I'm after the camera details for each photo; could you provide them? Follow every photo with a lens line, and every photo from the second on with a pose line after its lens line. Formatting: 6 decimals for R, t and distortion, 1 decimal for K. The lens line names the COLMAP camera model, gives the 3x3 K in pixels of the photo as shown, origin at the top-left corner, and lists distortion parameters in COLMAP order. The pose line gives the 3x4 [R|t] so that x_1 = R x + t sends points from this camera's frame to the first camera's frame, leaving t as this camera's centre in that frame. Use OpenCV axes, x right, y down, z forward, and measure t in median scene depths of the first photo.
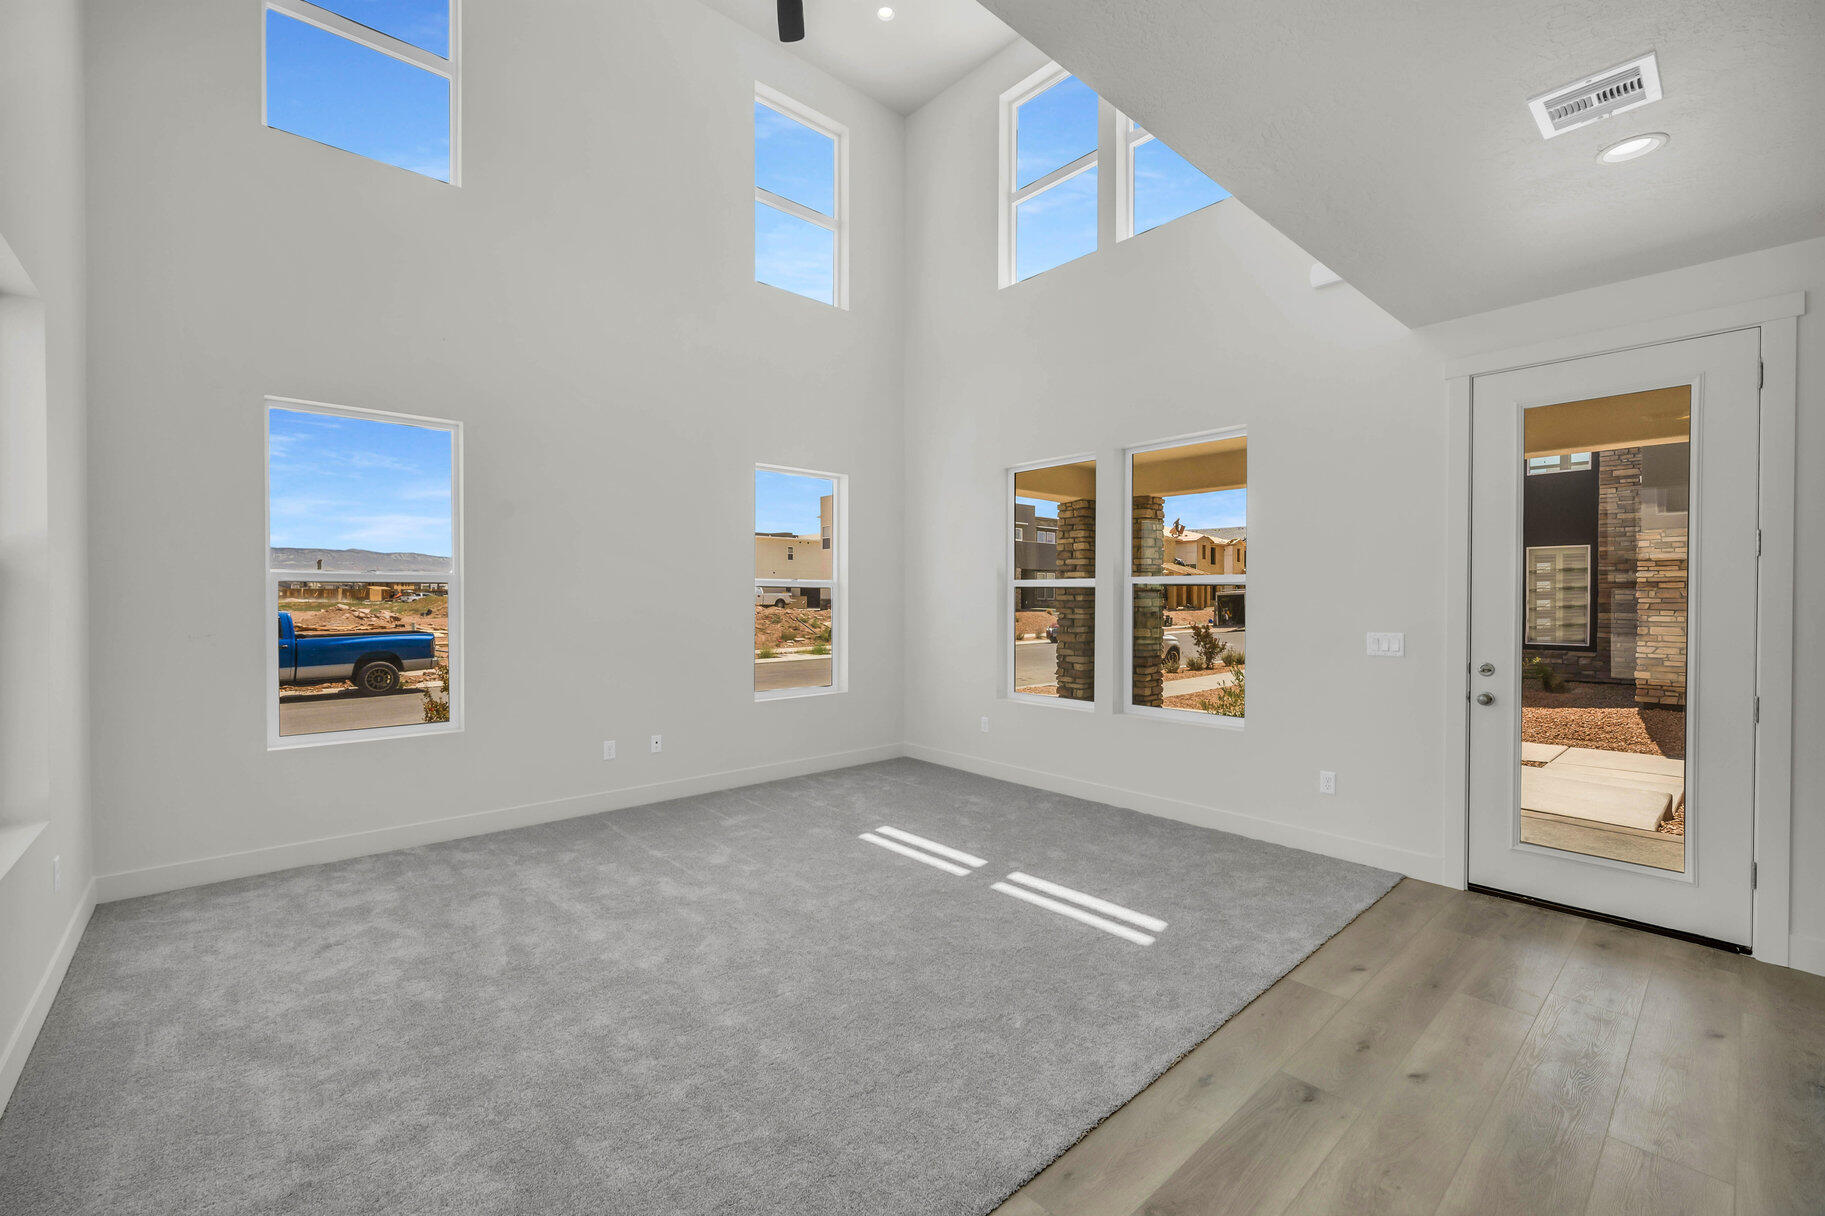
lens RADIAL K [[750.1, 0, 898.3], [0, 750.1, 613.7], [0, 0, 1]] dist [0.000078, 0.000132]
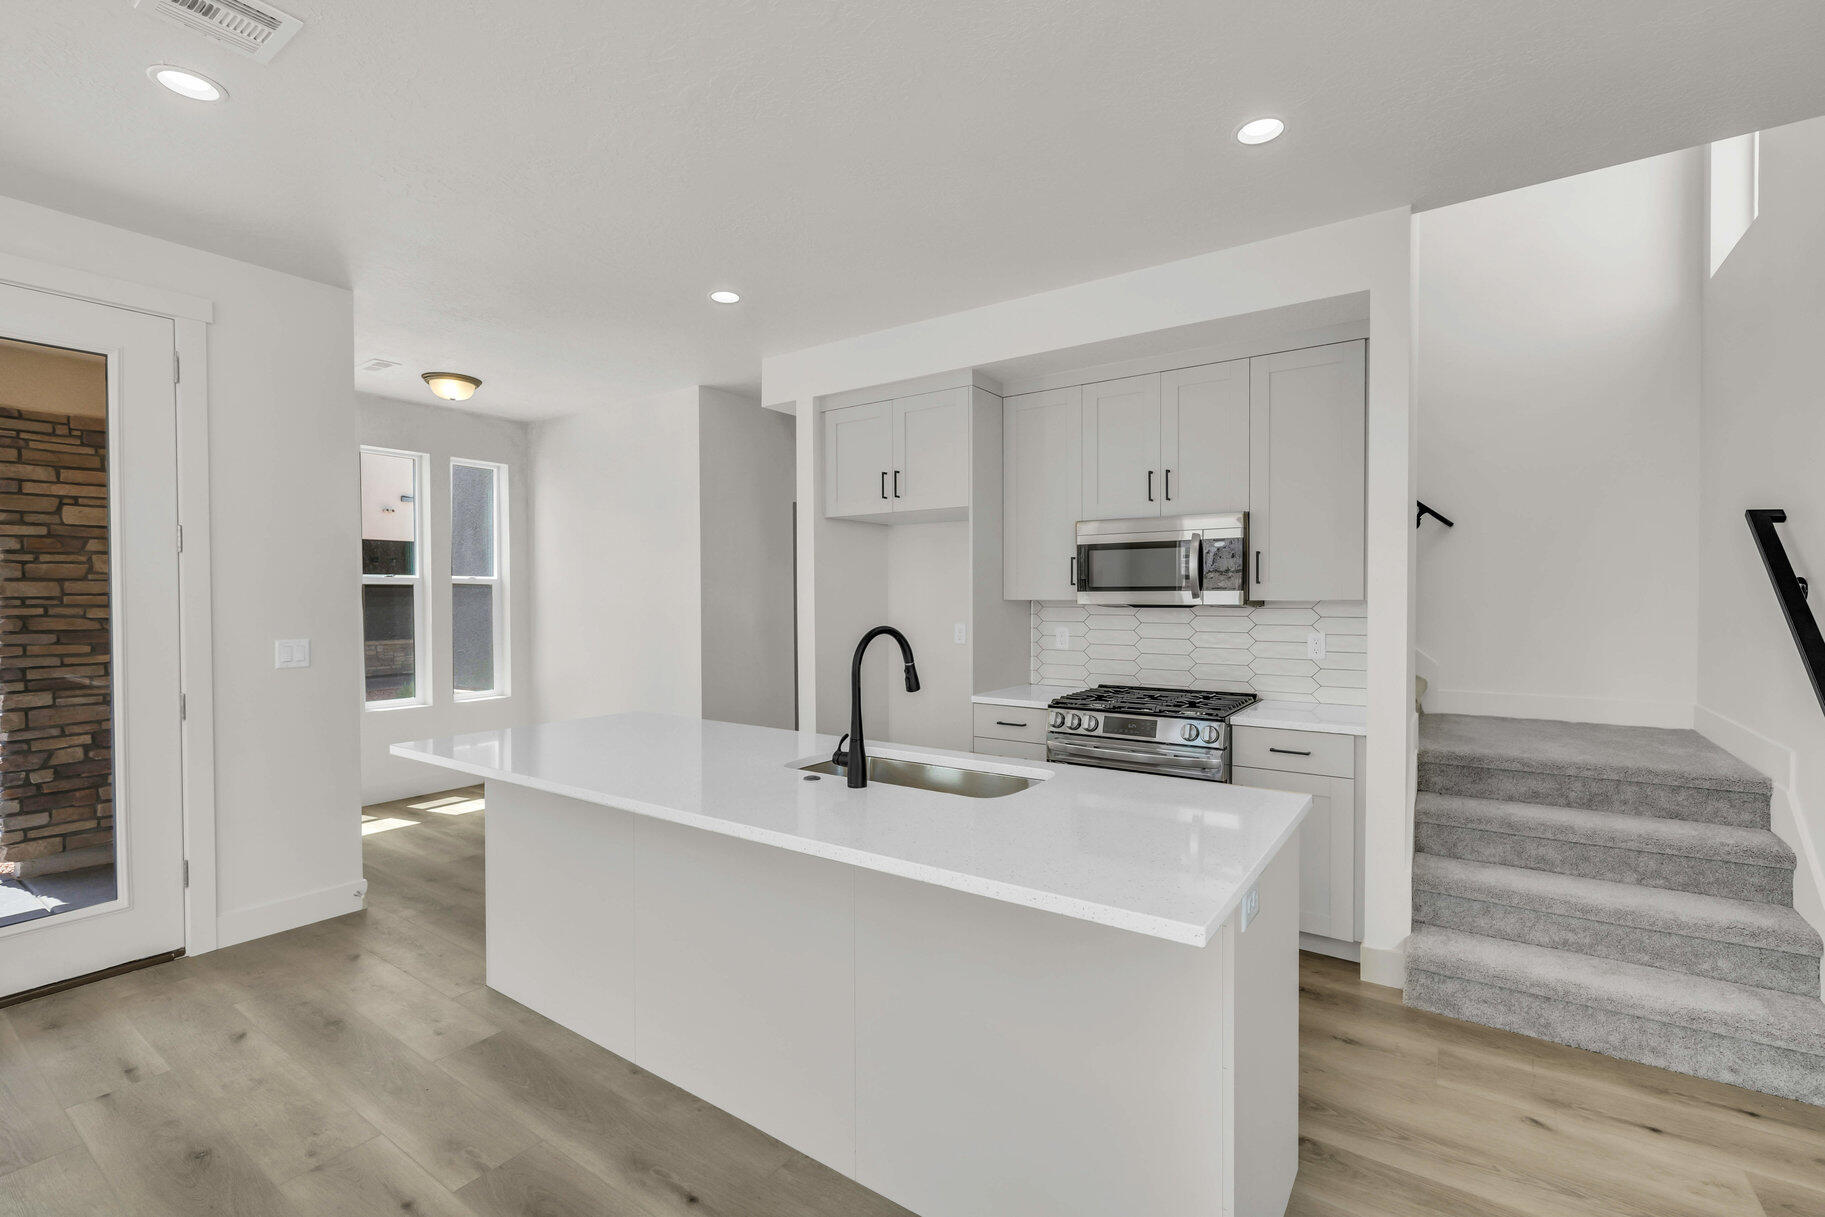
lens RADIAL K [[806.0, 0, 910.8], [0, 806.0, 607.6], [0, 0, 1]] dist [0.000549, 0.000033]
pose [[-0.247091, -0.012125, 0.968916, -0.091890], [0.019955, 0.999646, 0.017599, -0.001620], [-0.968787, 0.023684, -0.246762, 0.243587]]
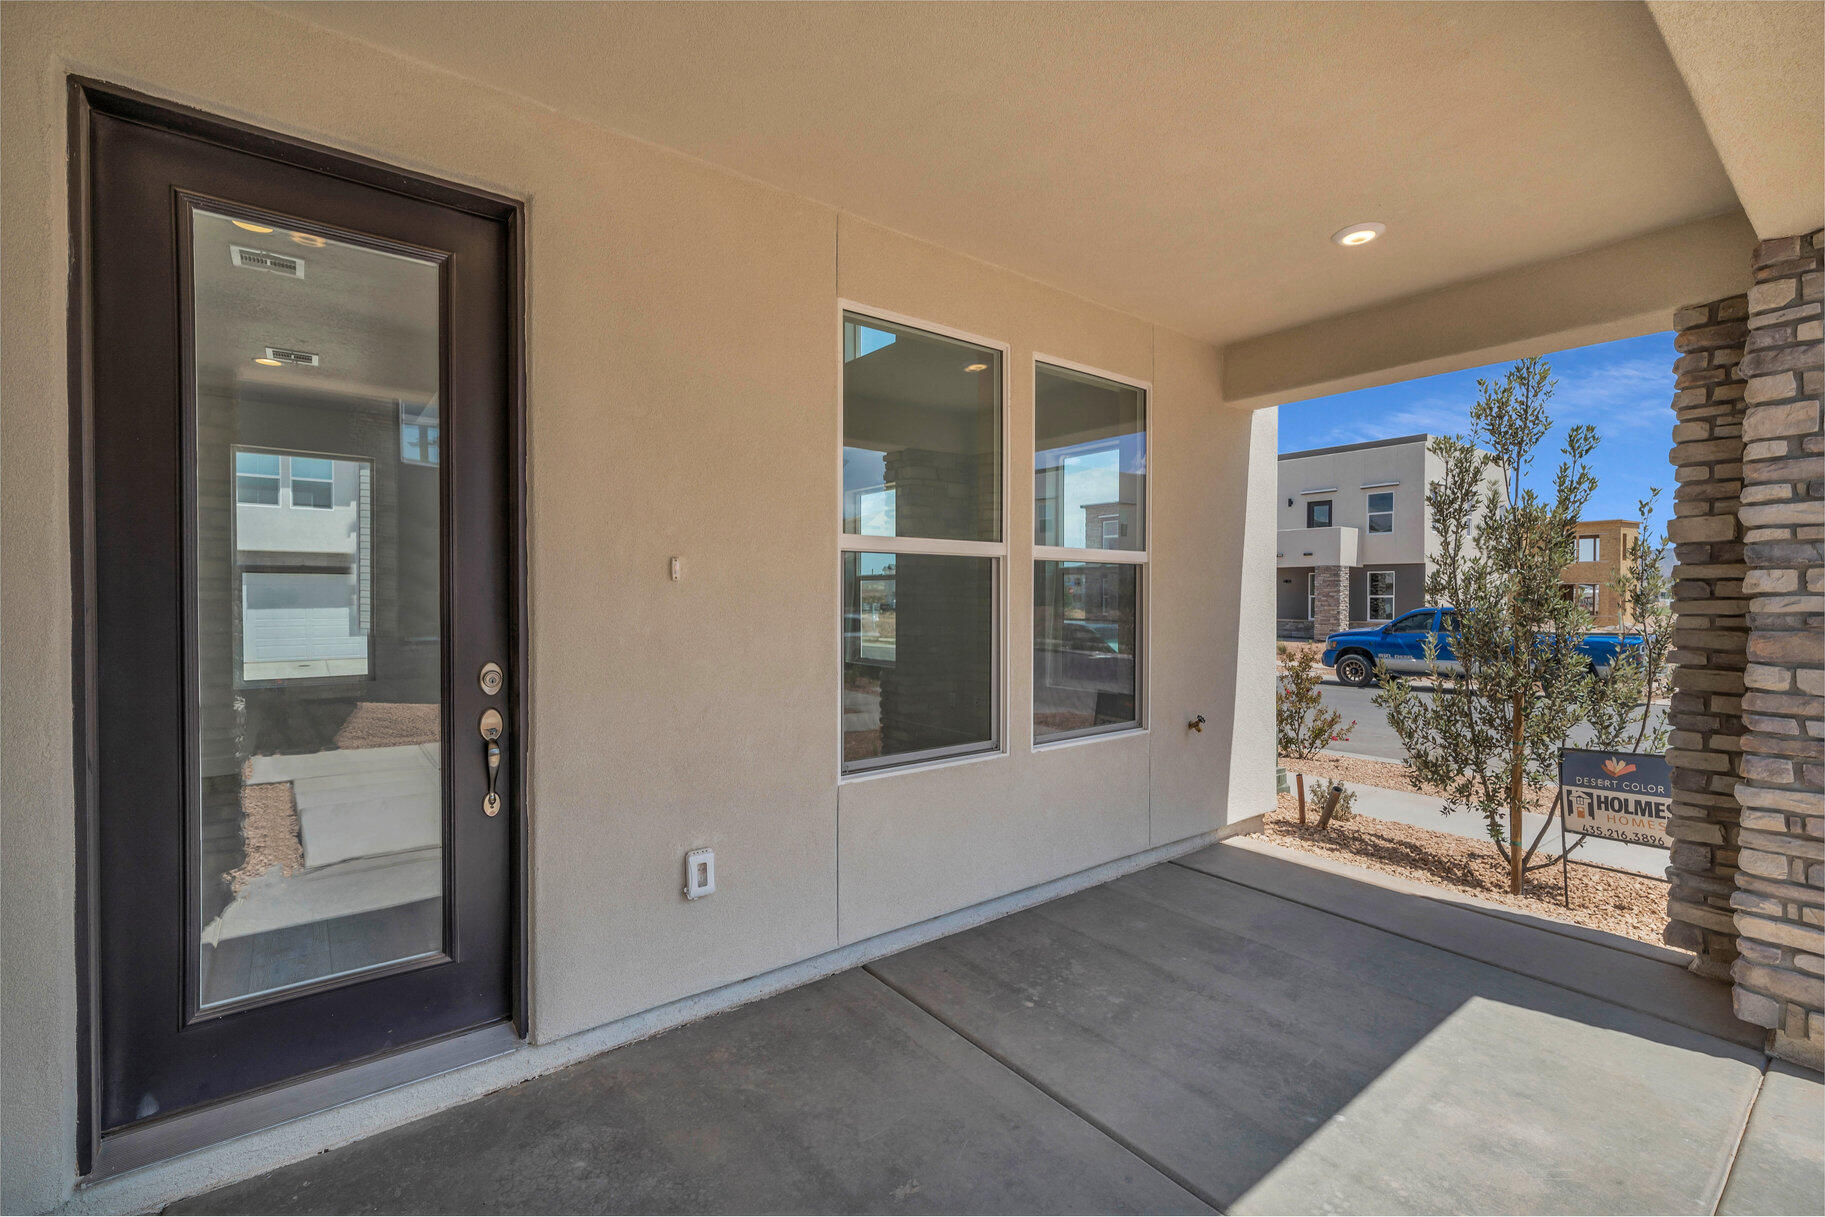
lens RADIAL K [[797.0, 0, 913.1], [0, 797.0, 610.1], [0, 0, 1]] dist [0.000294, 0.000030]
pose [[-0.049983, 0.010204, -0.998698, 1.302524], [-0.013466, 0.999850, 0.010890, -0.003784], [0.998659, 0.013993, -0.049838, 1.256774]]
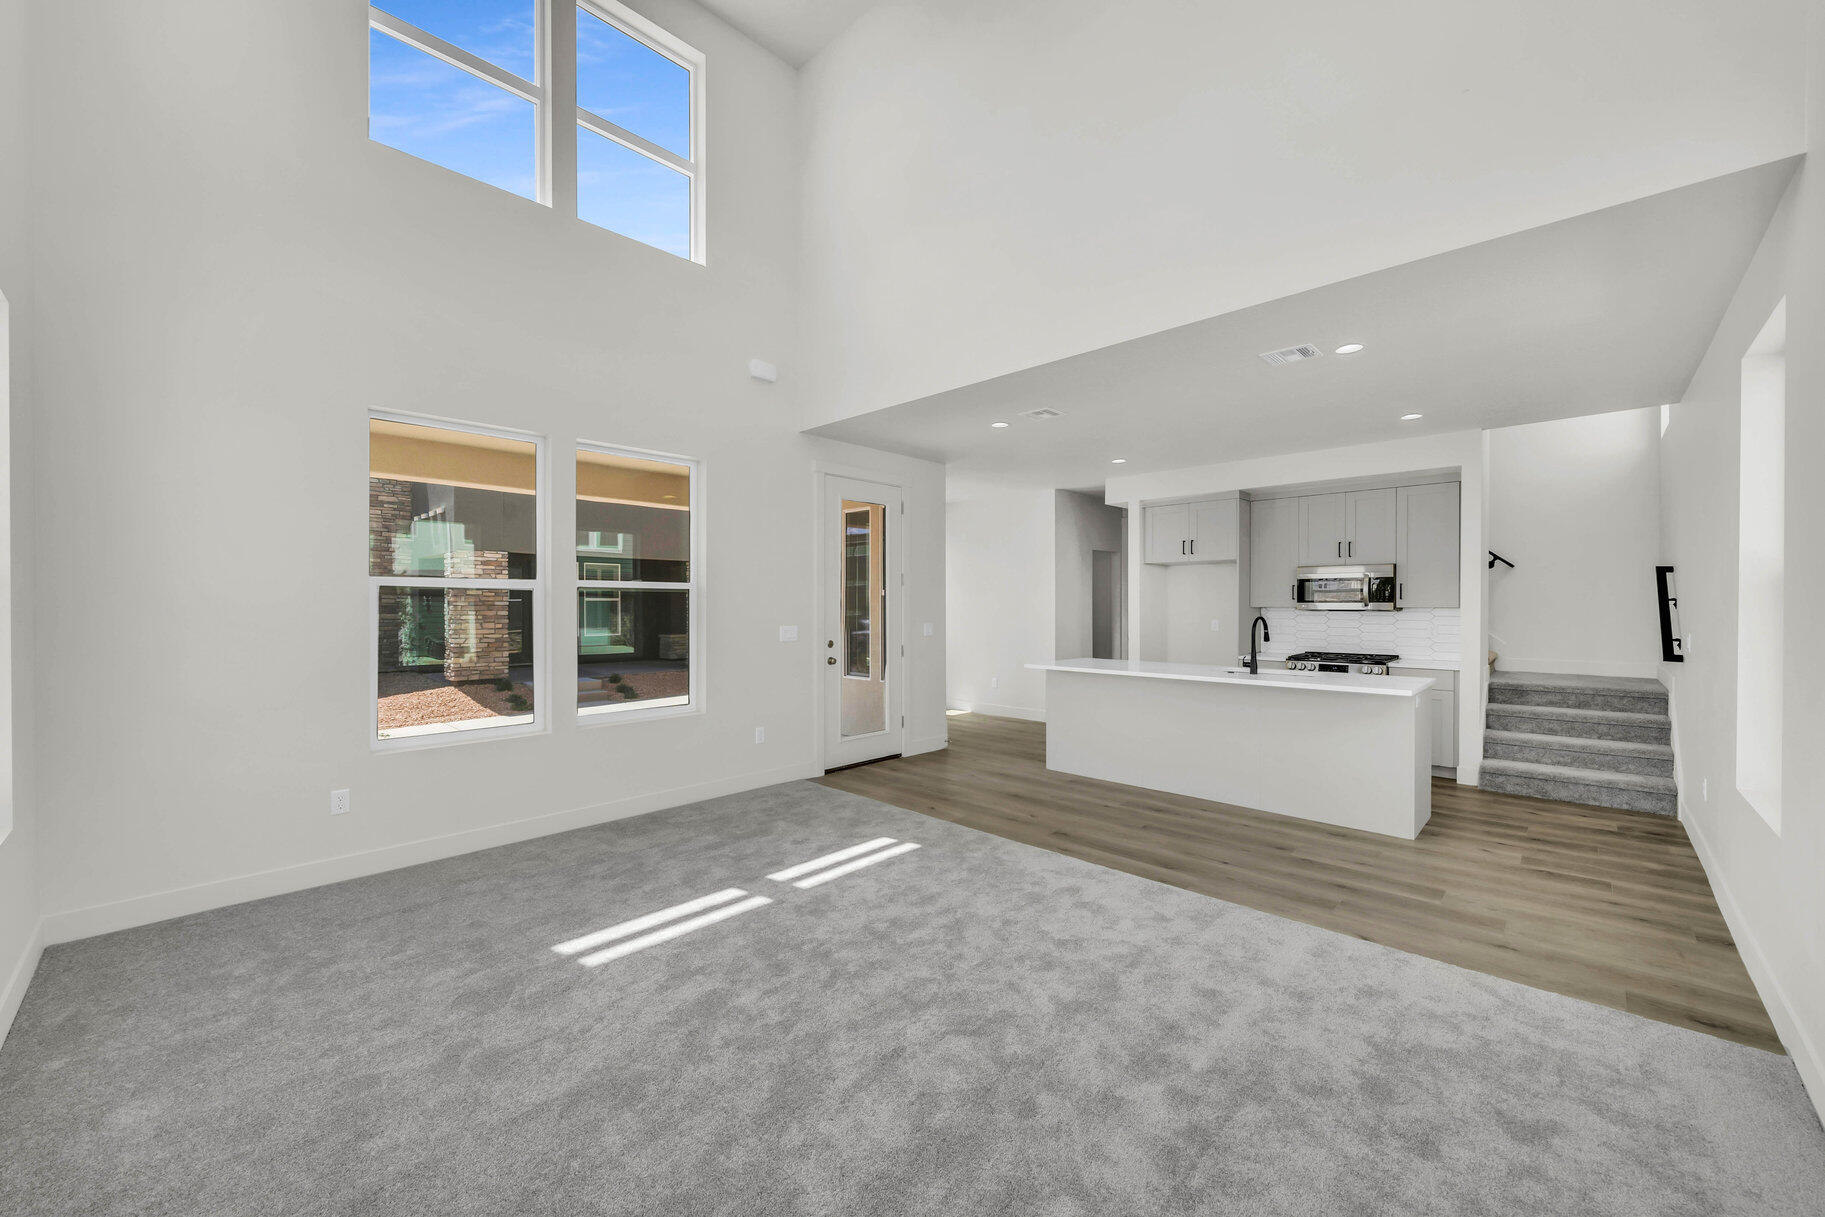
lens RADIAL K [[716.2, 0, 892.6], [0, 716.2, 605.8], [0, 0, 1]] dist [-0.006298, 0.000628]
pose [[-0.085602, -0.003316, 0.996324, -0.802025], [0.017793, 0.999830, 0.004856, -0.017607], [-0.996170, 0.018144, -0.085529, 0.906491]]
